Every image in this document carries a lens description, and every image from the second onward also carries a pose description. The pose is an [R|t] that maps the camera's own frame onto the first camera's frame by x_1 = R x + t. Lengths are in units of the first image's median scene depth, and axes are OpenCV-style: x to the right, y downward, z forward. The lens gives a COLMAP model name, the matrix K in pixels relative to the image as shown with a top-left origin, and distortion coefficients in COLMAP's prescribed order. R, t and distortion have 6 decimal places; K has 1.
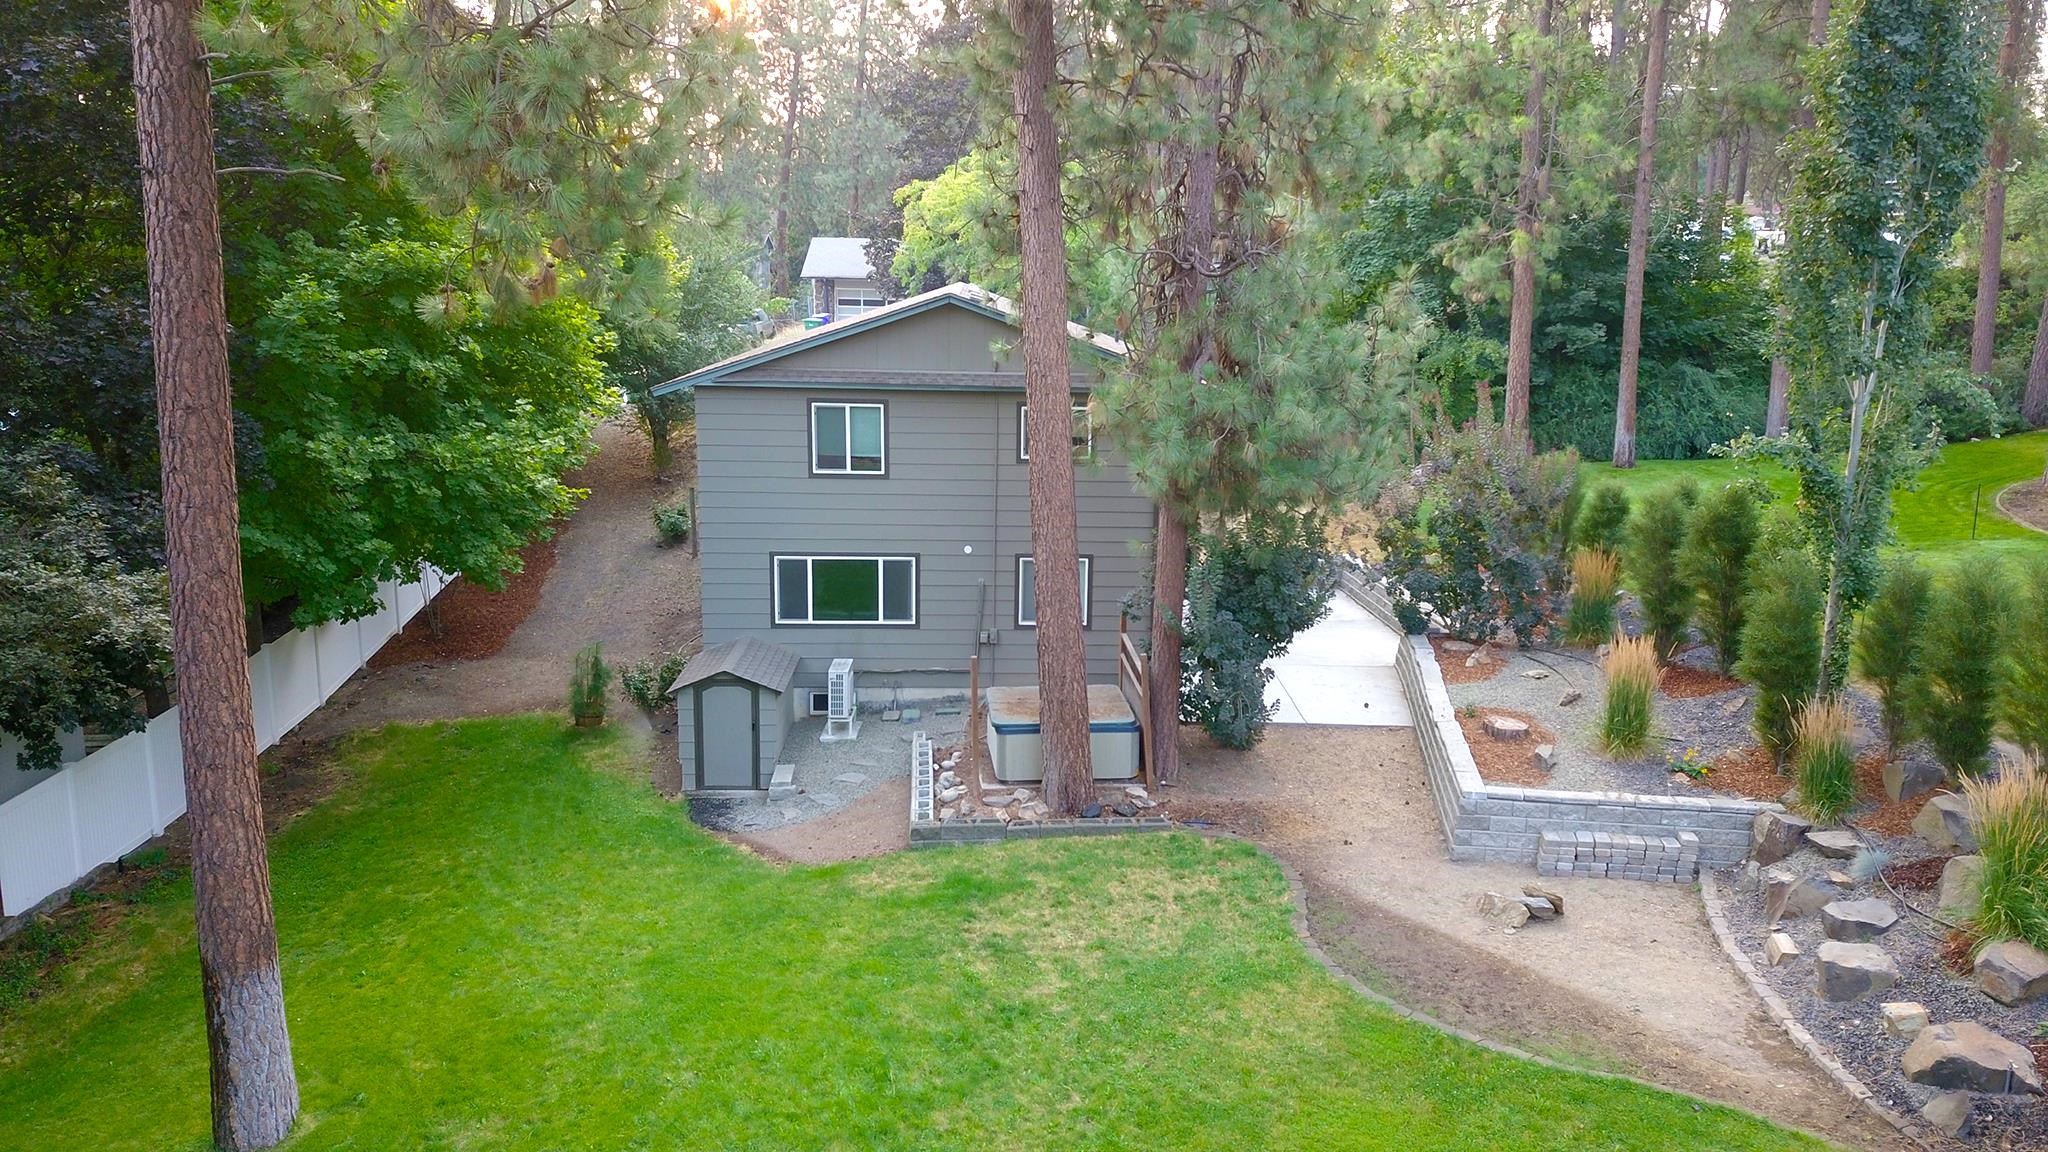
lens RADIAL K [[1504.9, 0, 1024.0], [0, 1504.9, 576.0], [0, 0, 1]] dist [0.006119, -0.000023]
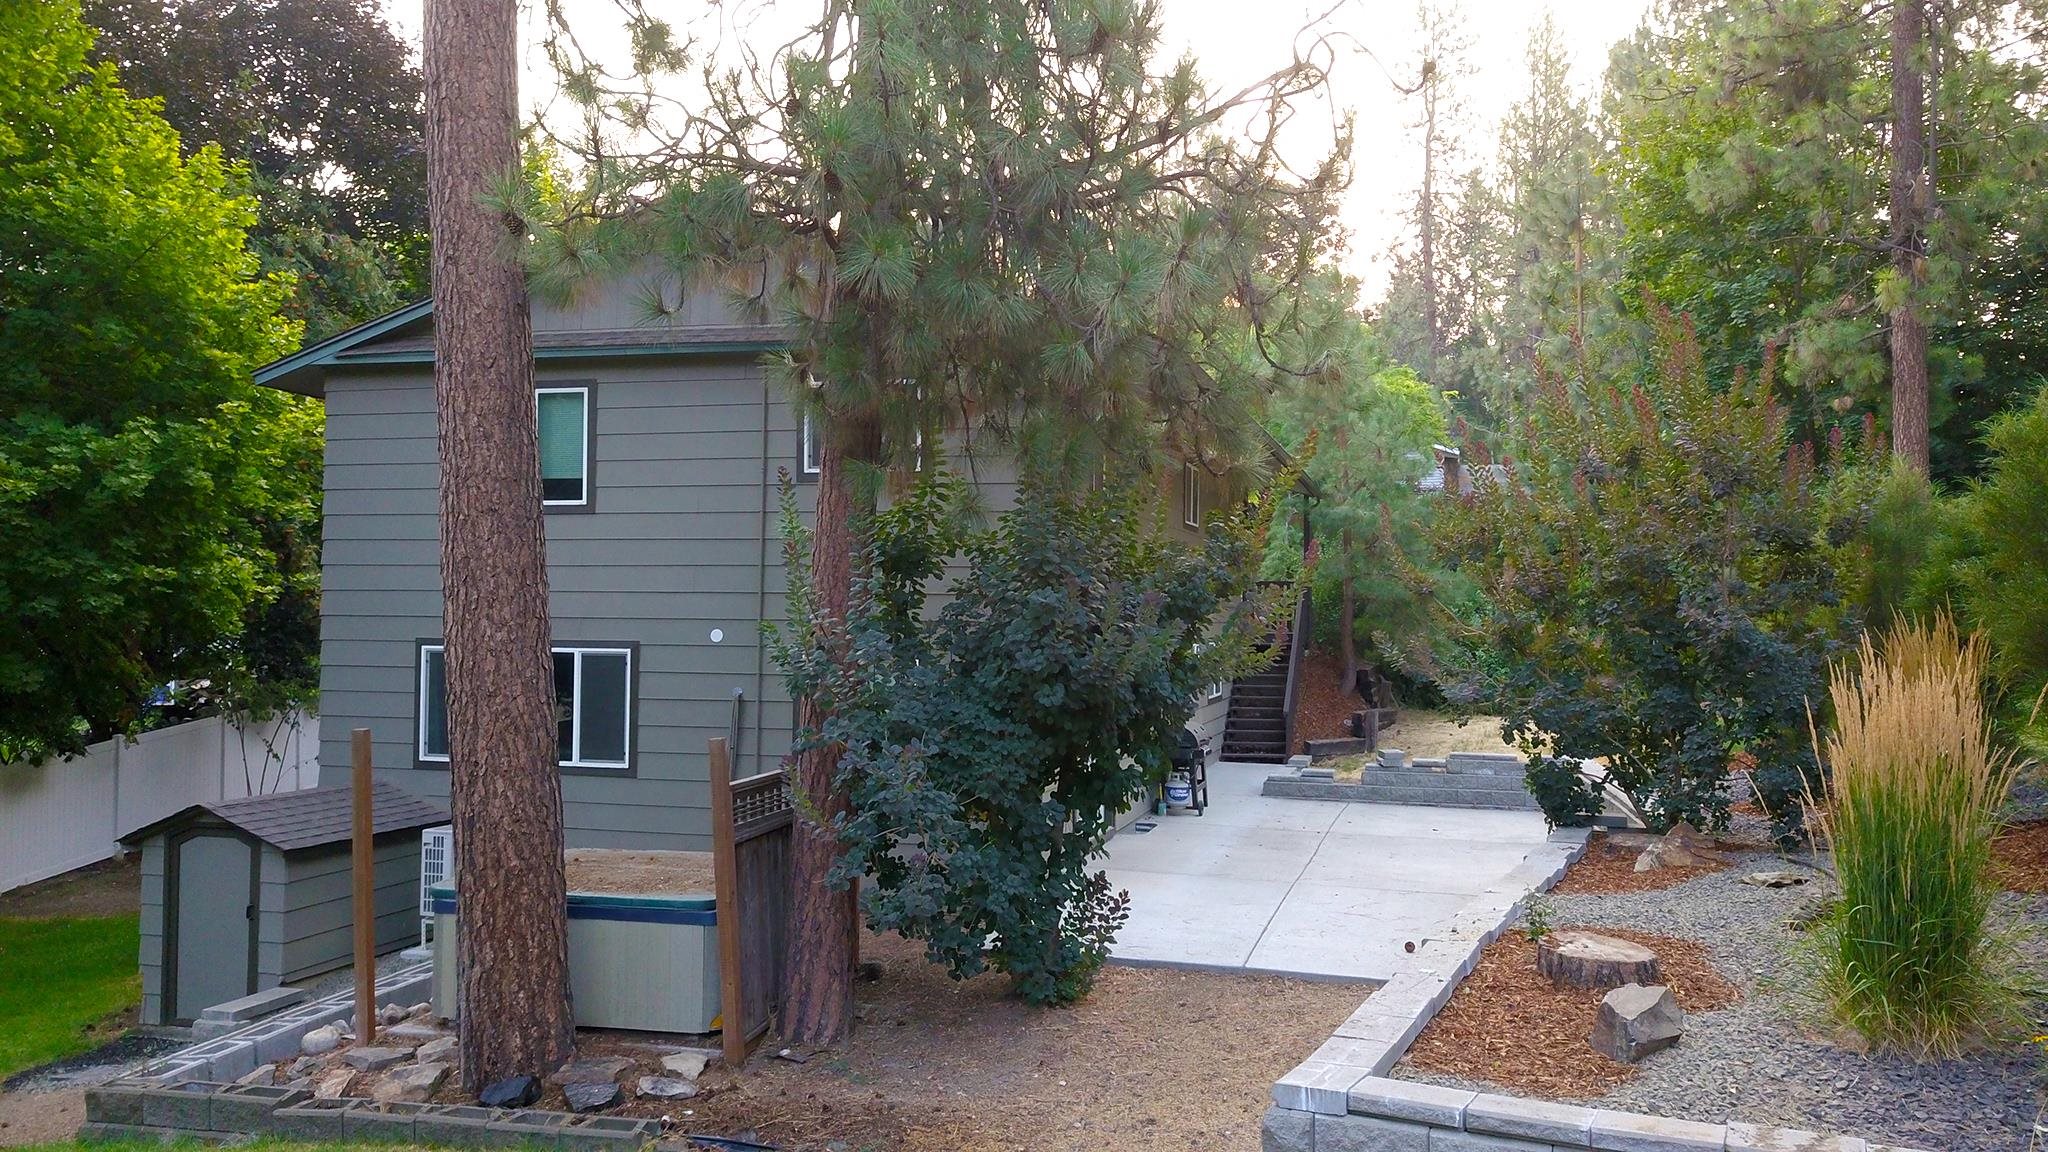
lens RADIAL K [[1471.9, 0, 1080.3], [0, 1471.9, 576.4], [0, 0, 1]] dist [0.028321, 0.000747]
pose [[0.957658, -0.018396, -0.287320, 0.259551], [-0.052863, 0.969755, -0.238288, 0.087638], [0.283014, 0.243387, 0.927721, 0.511973]]
